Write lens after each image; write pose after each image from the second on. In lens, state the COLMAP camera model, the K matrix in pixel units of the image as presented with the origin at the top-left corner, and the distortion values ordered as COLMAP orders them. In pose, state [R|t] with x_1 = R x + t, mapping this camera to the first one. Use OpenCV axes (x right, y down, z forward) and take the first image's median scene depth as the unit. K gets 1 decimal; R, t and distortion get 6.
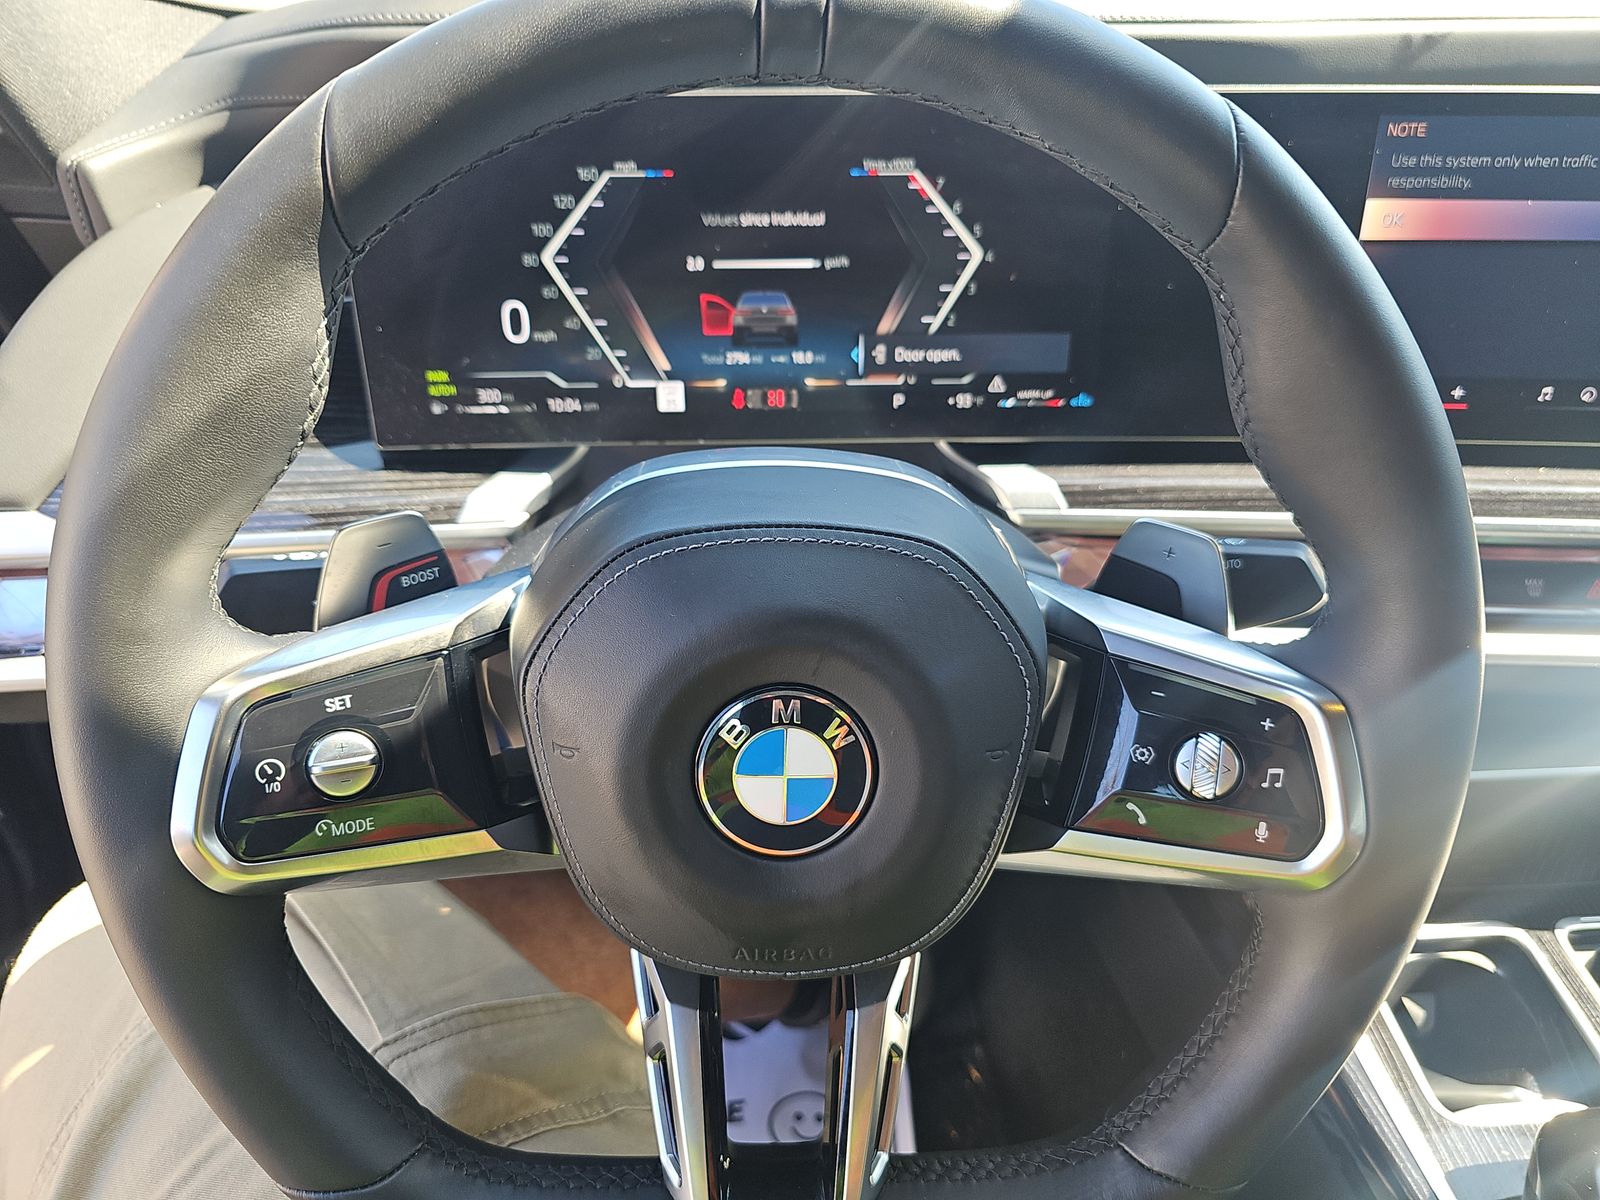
lens RADIAL K [[1094.8, 0, 803.2], [0, 1094.8, 608.5], [0, 0, 1]] dist [0.062753, -0.066198]
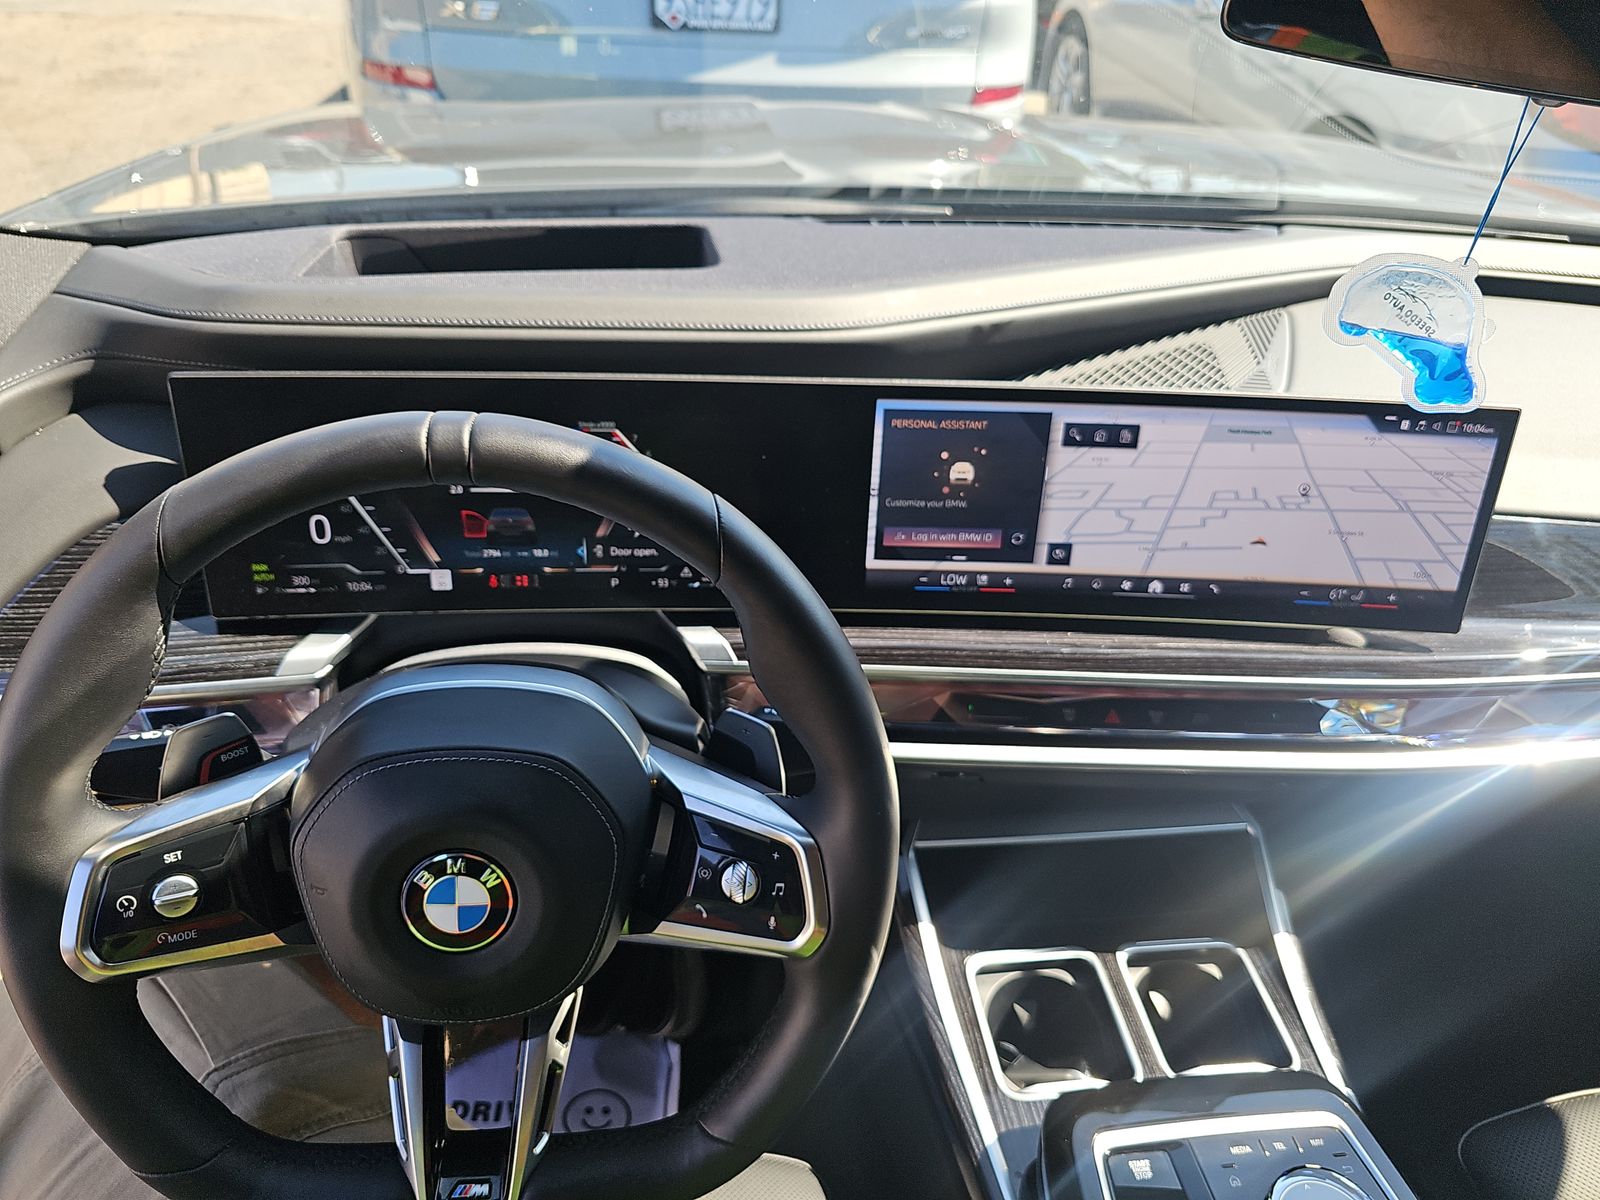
lens RADIAL K [[1131.7, 0, 800.0], [0, 1131.7, 600.0], [0, 0, 1]] dist [0.068308, -0.058539]
pose [[0.997012, 0.001216, 0.077235, 0.214736], [-0.002246, 0.999910, 0.013258, -0.193242], [-0.077212, -0.013391, 0.996925, -0.435060]]
